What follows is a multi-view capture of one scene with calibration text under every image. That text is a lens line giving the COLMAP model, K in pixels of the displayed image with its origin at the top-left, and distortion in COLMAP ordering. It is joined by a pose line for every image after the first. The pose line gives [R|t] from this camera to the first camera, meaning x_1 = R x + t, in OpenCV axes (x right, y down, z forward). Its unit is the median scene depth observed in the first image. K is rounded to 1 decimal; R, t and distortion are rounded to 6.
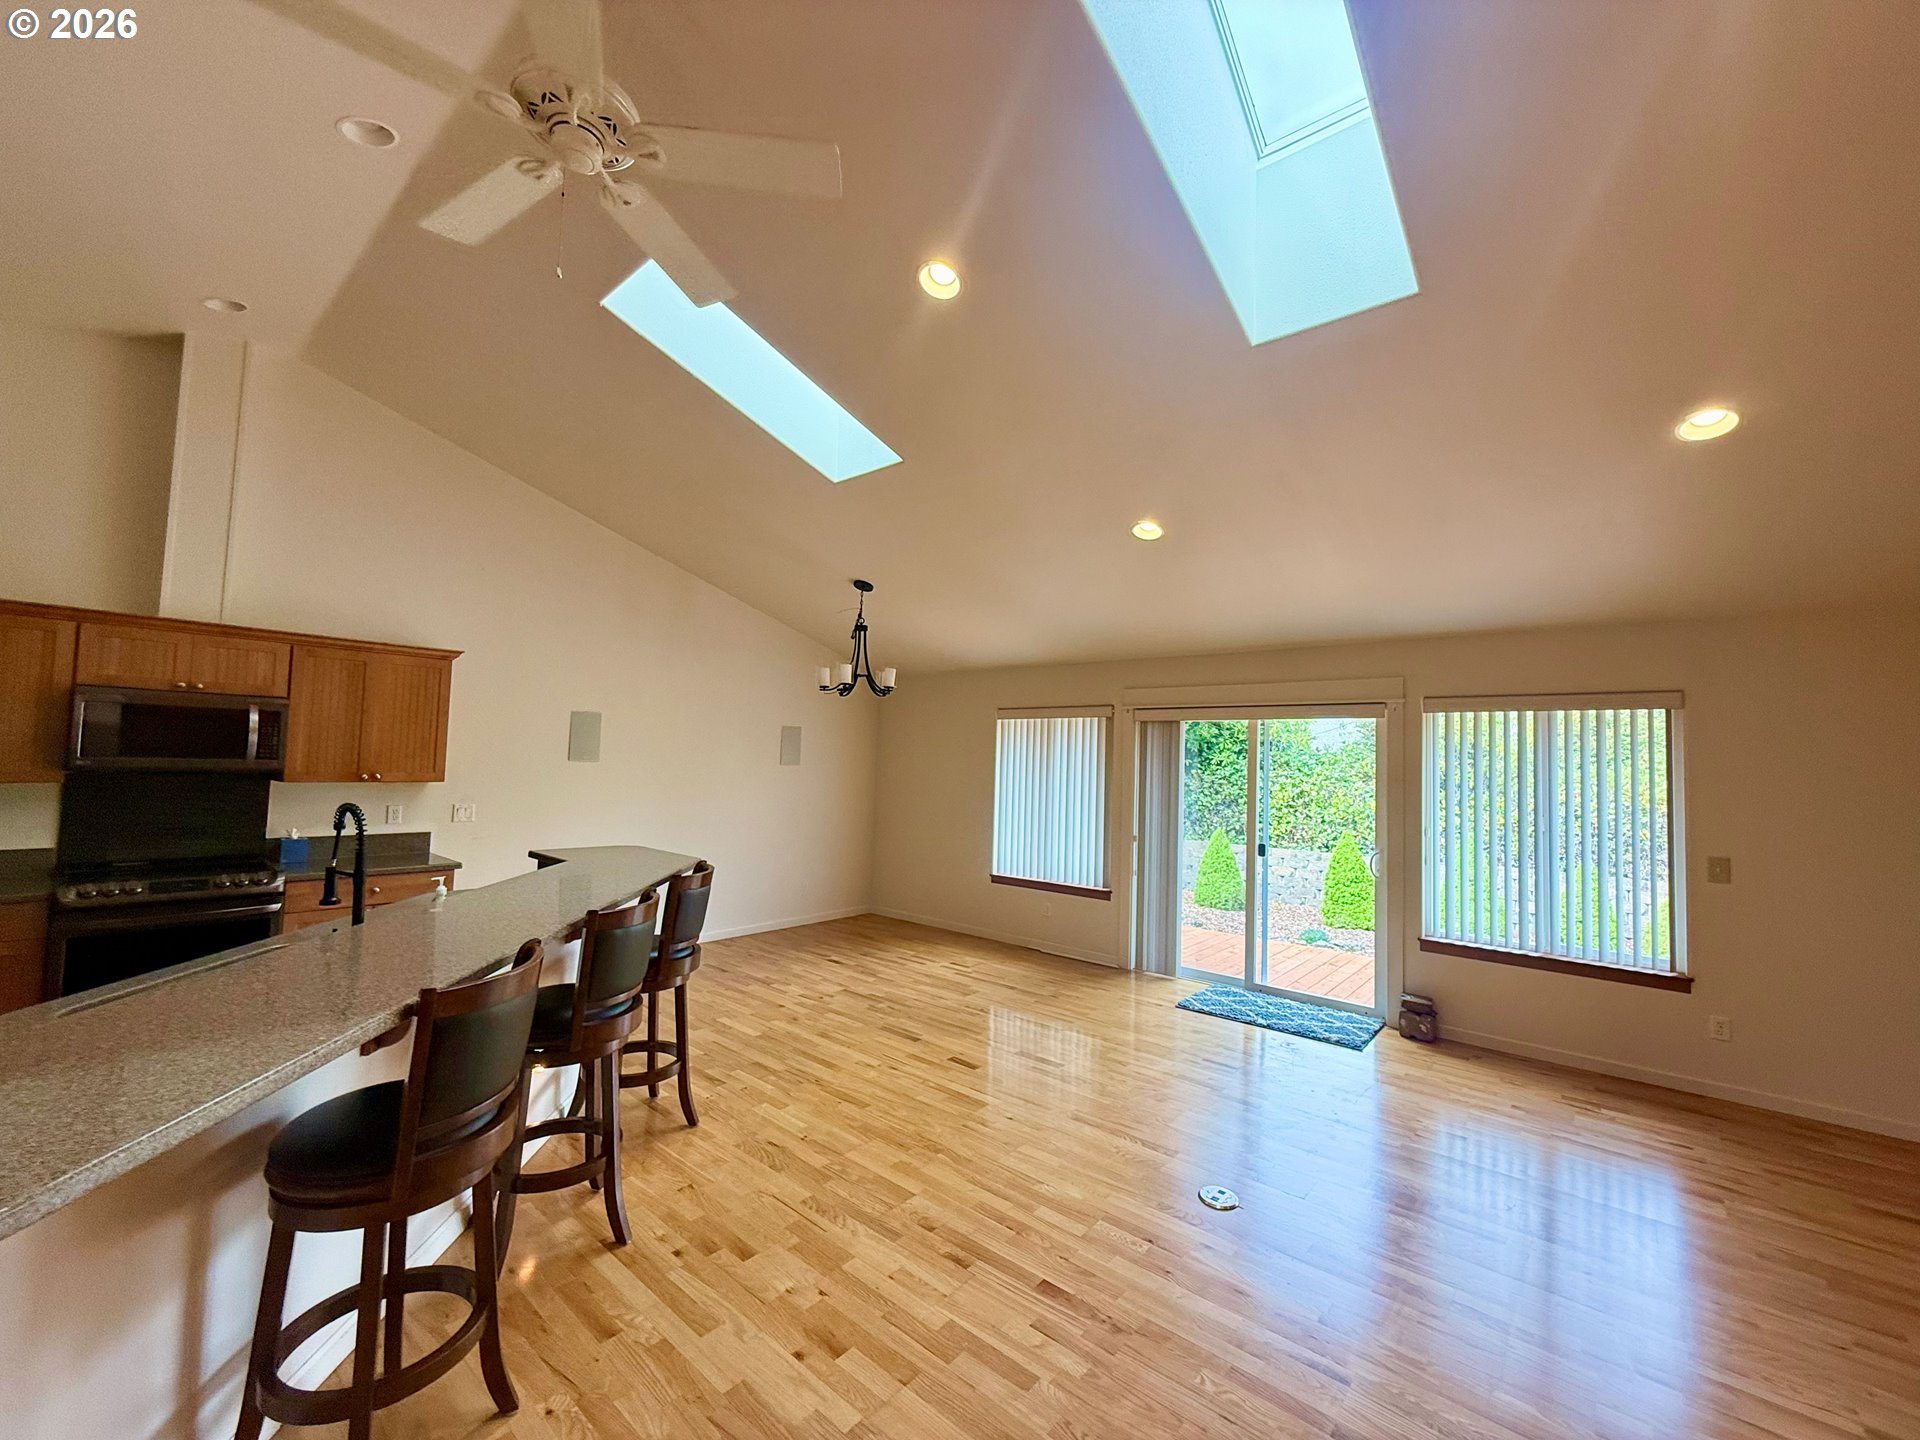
lens RADIAL K [[764.2, 0, 965.0], [0, 764.2, 723.2], [0, 0, 1]] dist [-0.000792, 0.000071]
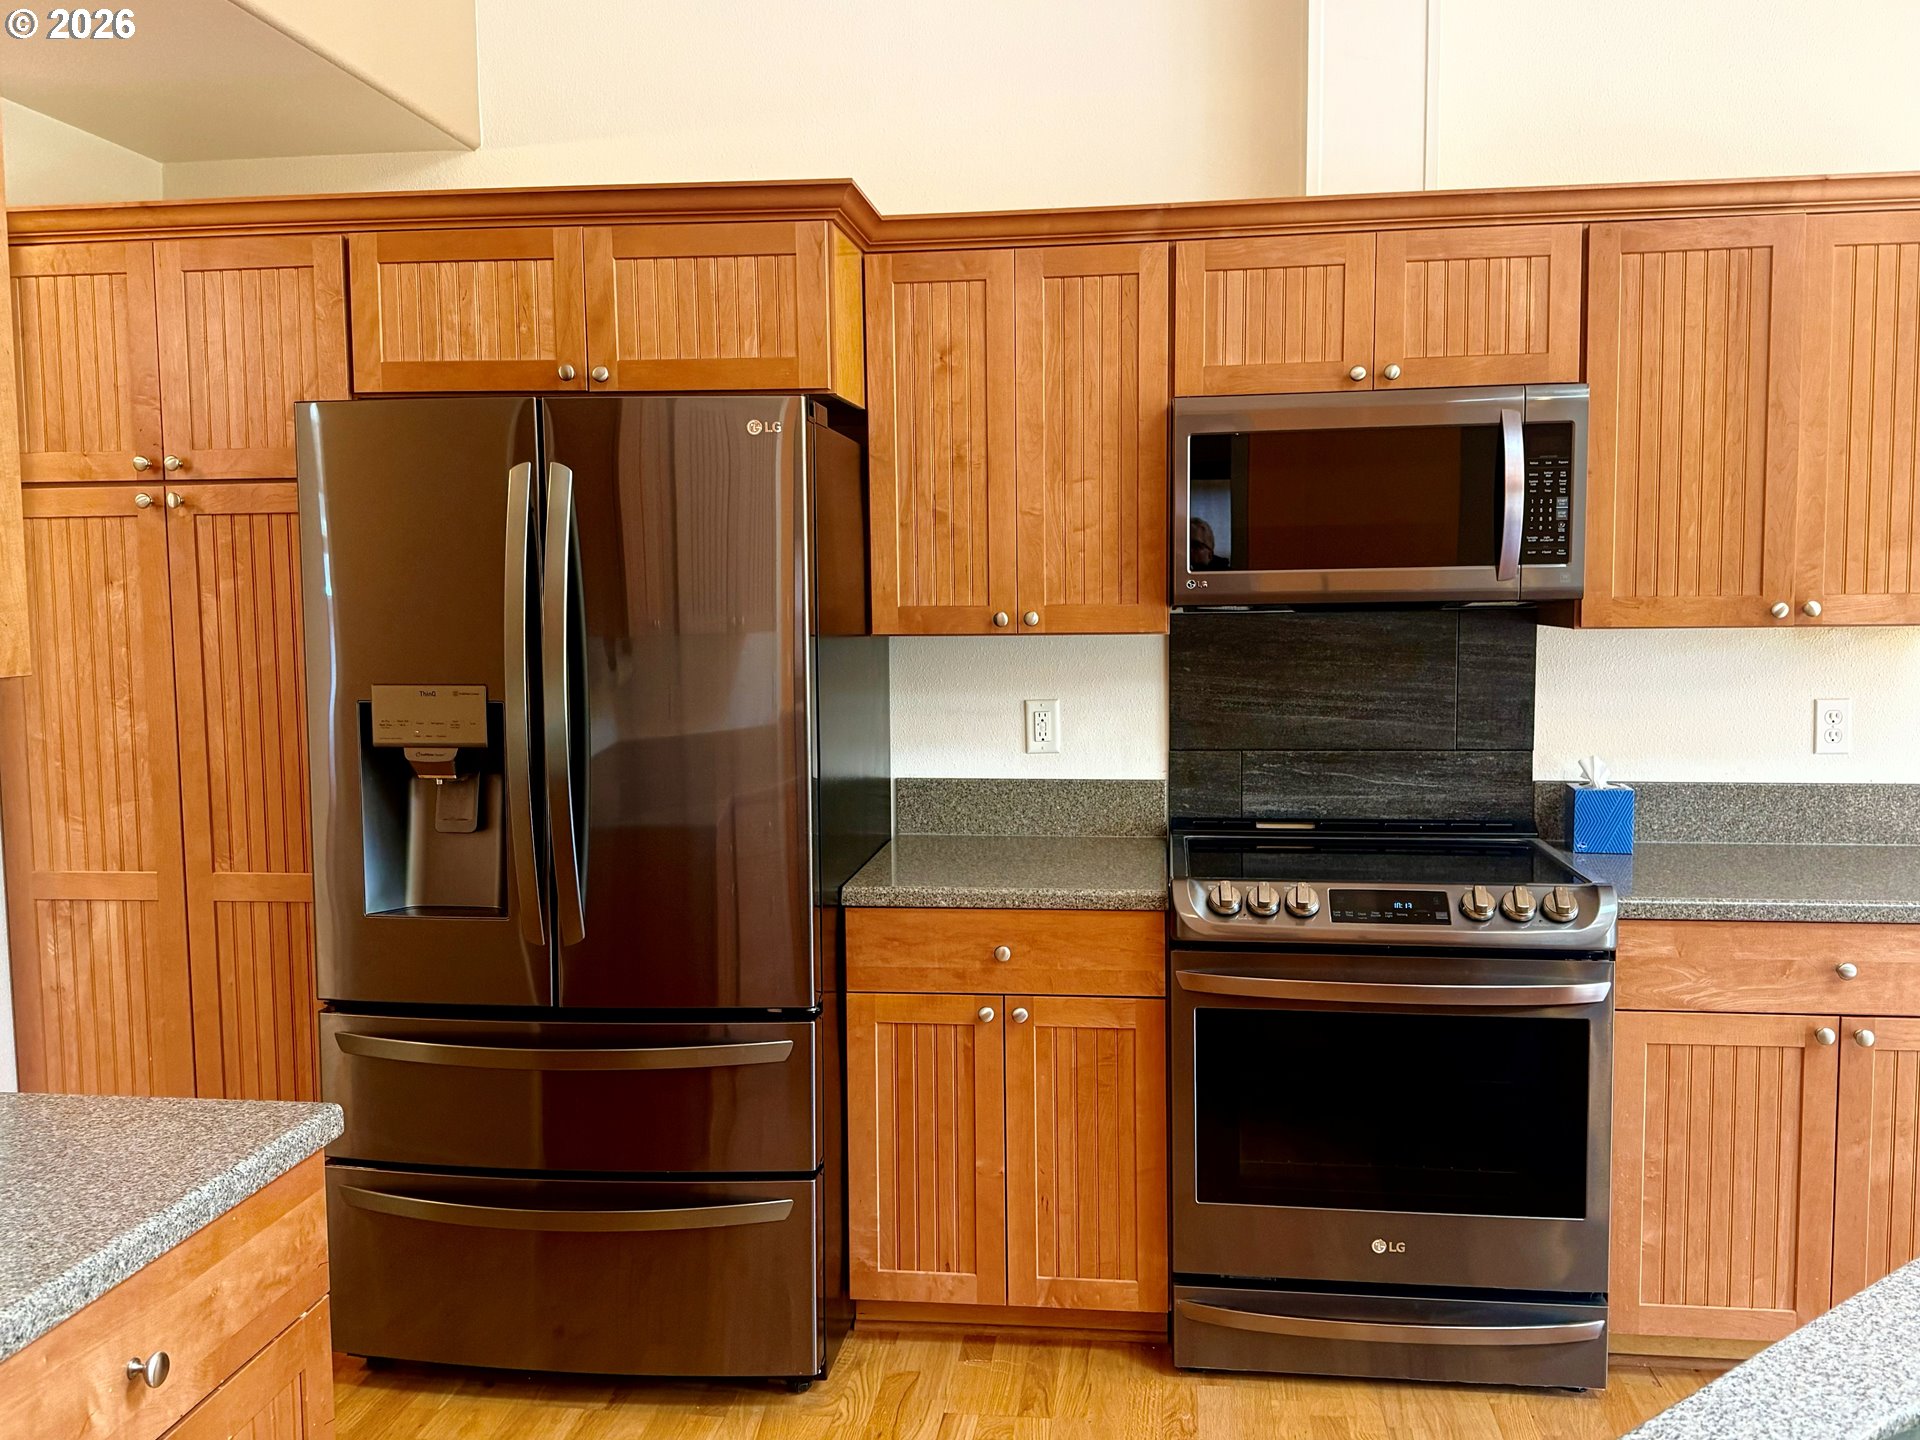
lens RADIAL K [[1616.1, 0, 960.0], [0, 1616.1, 720.0], [0, 0, 1]] dist [0.101933, -0.193329]
pose [[0.544218, 0.030268, -0.838397, -0.174737], [0.068414, 0.994419, 0.080309, 0.016439], [0.836149, -0.101064, 0.539111, 0.147726]]
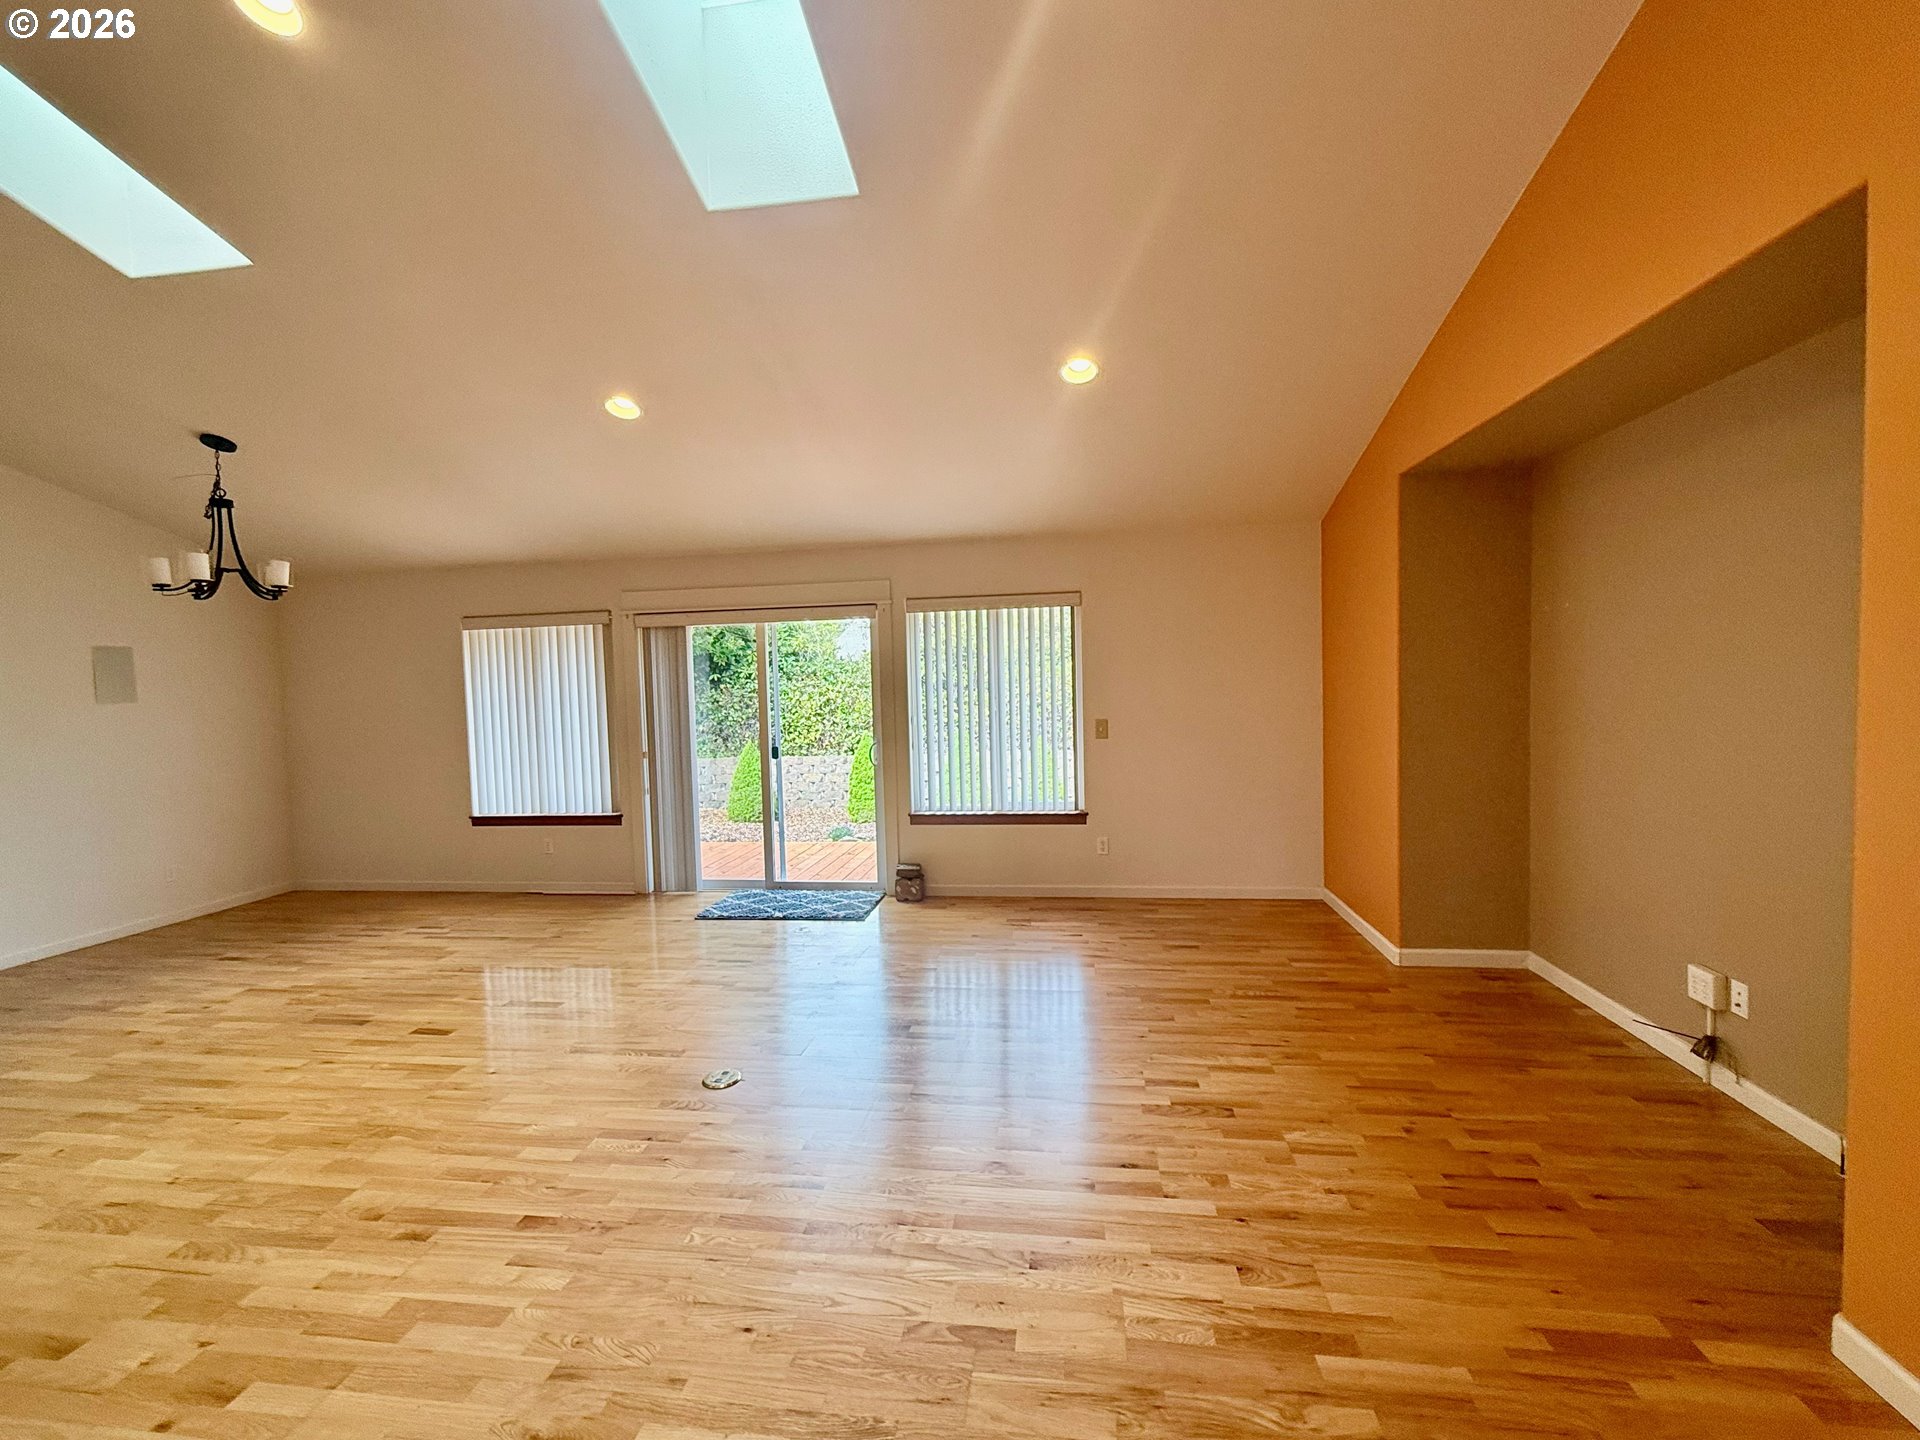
lens RADIAL K [[804.5, 0, 962.8], [0, 804.5, 724.0], [0, 0, 1]] dist [-0.001248, -0.000105]
pose [[0.842646, -0.081263, 0.532300, 0.048000], [0.025842, 0.993511, 0.110764, 0.023810], [-0.537847, -0.079580, 0.839278, -0.035845]]
